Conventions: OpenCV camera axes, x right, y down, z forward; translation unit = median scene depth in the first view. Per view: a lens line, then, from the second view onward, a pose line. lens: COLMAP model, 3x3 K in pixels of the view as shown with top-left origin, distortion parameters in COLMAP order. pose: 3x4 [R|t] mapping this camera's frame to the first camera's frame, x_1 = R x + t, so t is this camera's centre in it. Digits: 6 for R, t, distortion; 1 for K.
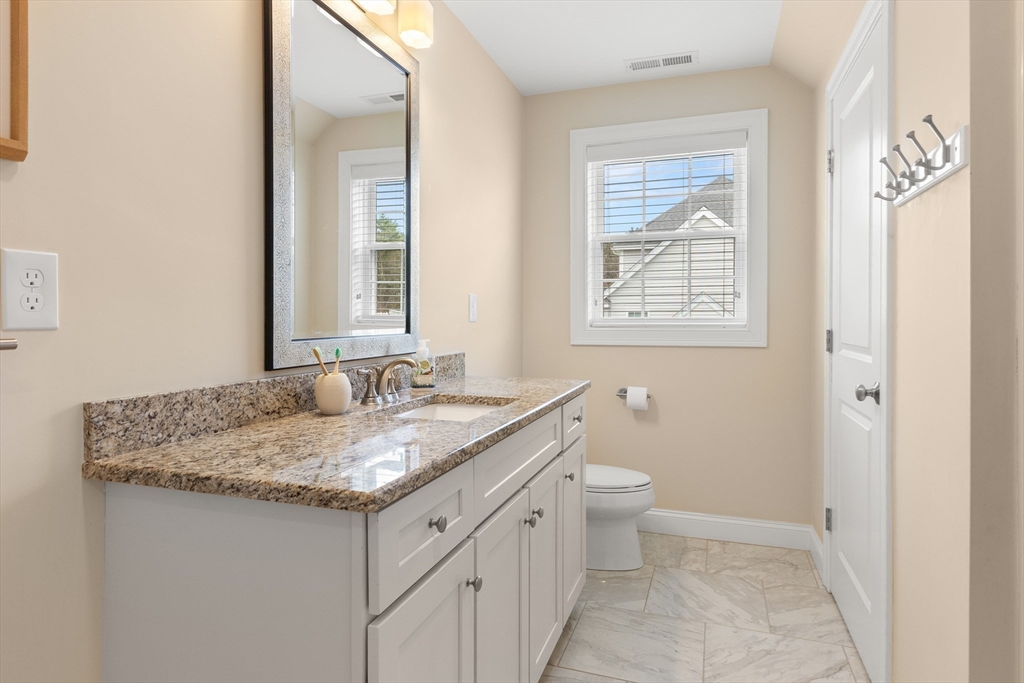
lens RADIAL K [[557.4, 0, 518.8], [0, 557.4, 315.5], [0, 0, 1]] dist [0.005962, 0.000639]
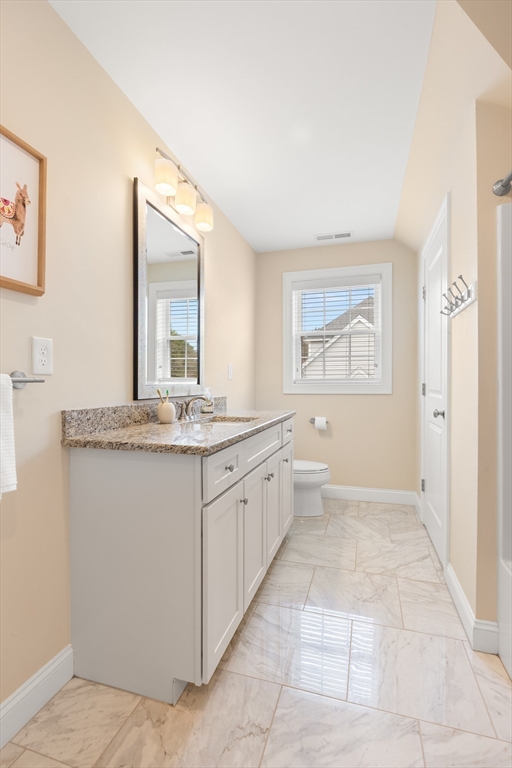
lens RADIAL K [[353.3, 0, 256.0], [0, 353.3, 384.0], [0, 0, 1]] dist [-0.001455, -0.000068]
pose [[0.999425, -0.000852, 0.033904, -0.047216], [0.000752, 0.999995, 0.002969, 0.026927], [-0.033906, -0.002941, 0.999421, -0.177146]]
